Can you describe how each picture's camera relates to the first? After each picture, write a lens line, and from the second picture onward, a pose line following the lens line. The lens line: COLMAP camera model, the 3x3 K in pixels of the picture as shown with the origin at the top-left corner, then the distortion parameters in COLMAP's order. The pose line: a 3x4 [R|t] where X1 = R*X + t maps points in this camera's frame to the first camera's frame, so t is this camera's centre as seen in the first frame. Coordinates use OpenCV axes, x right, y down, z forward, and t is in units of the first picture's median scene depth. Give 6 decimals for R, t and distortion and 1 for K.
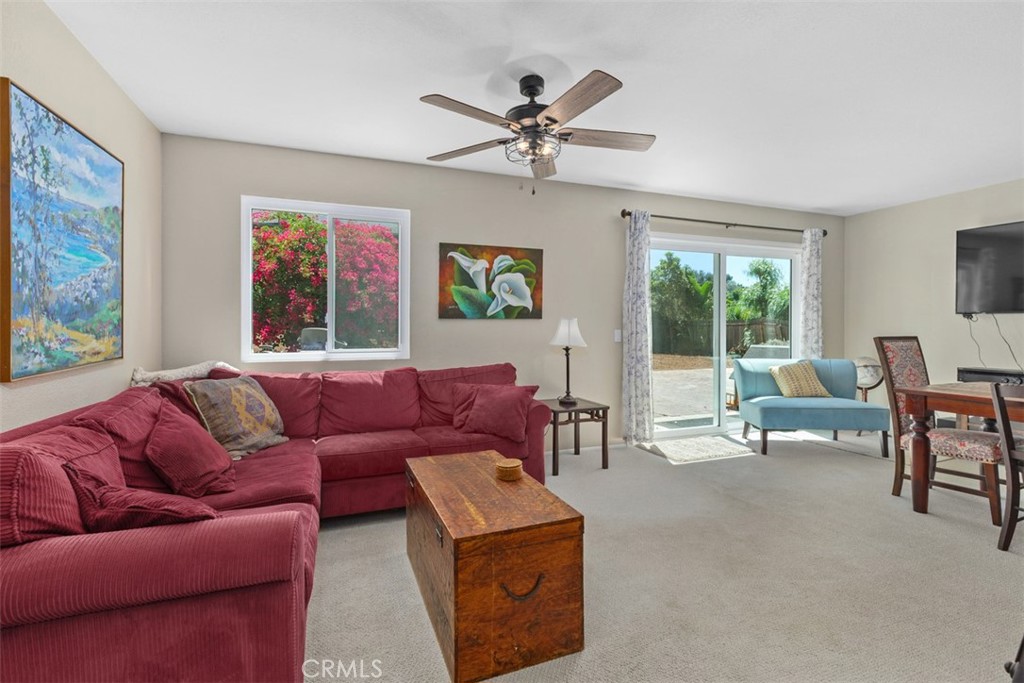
lens RADIAL K [[469.5, 0, 509.9], [0, 469.5, 326.7], [0, 0, 1]] dist [0.000295, -0.000103]
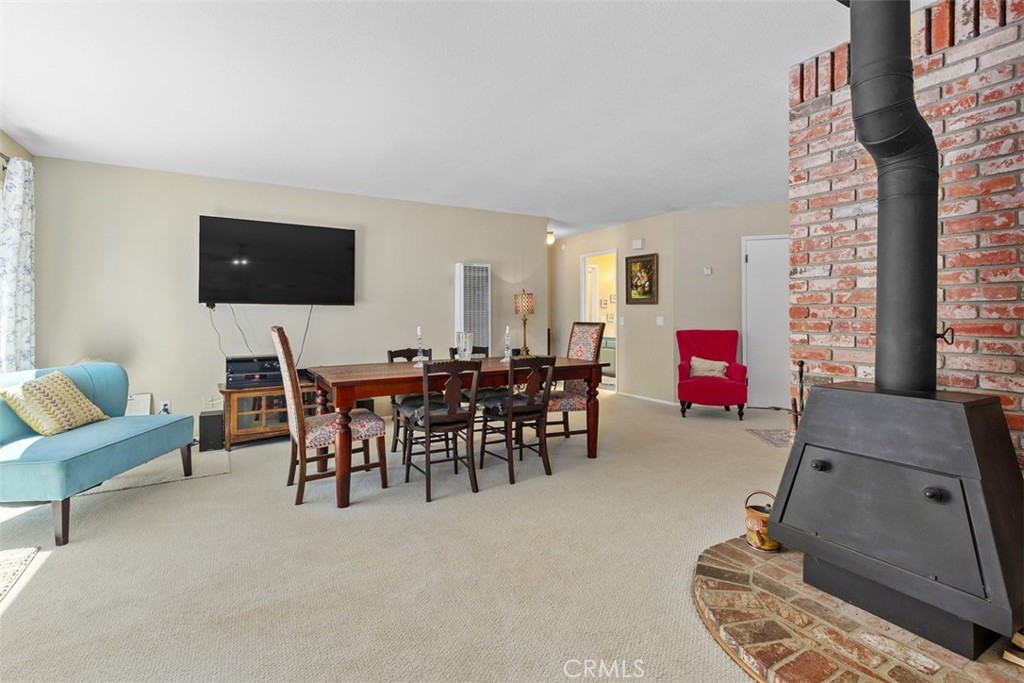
lens RADIAL K [[472.4, 0, 512.4], [0, 472.4, 314.5], [0, 0, 1]] dist [0.003469, 0.000368]
pose [[-0.157413, 0.002841, 0.987529, -0.109772], [0.003117, 0.999992, -0.002381, 0.001494], [-0.987528, 0.002703, -0.157421, 0.614056]]
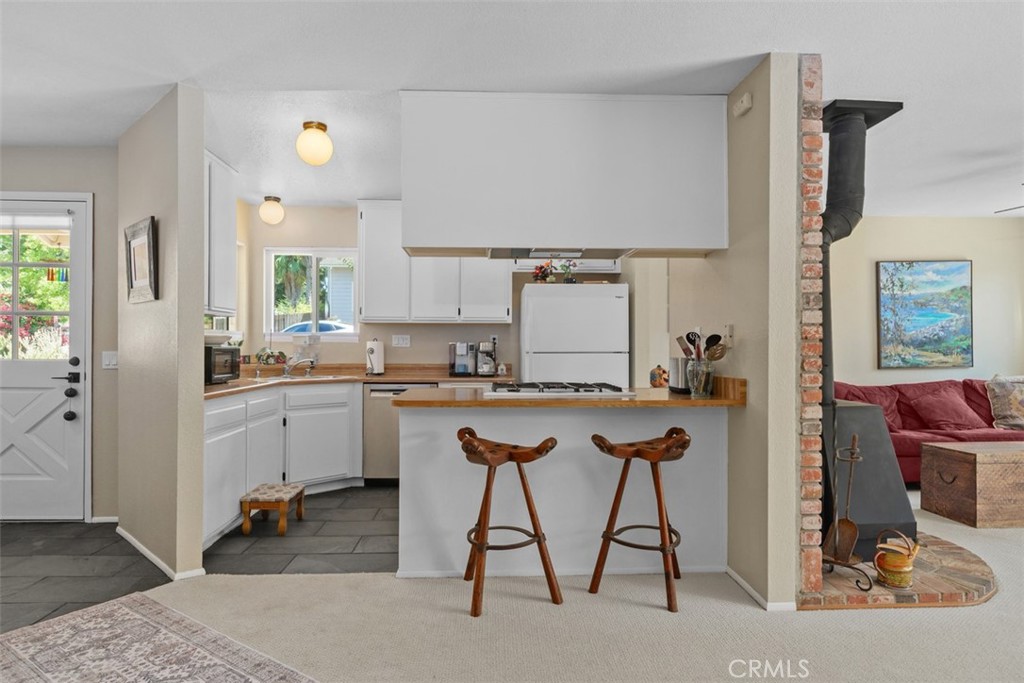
lens RADIAL K [[581.5, 0, 506.0], [0, 581.5, 345.2], [0, 0, 1]] dist [-0.012211, -0.000986]
pose [[-0.318639, -0.006383, -0.947855, 1.231905], [-0.001913, 0.999980, -0.006091, 0.000135], [0.947874, -0.000128, -0.318645, -0.004480]]
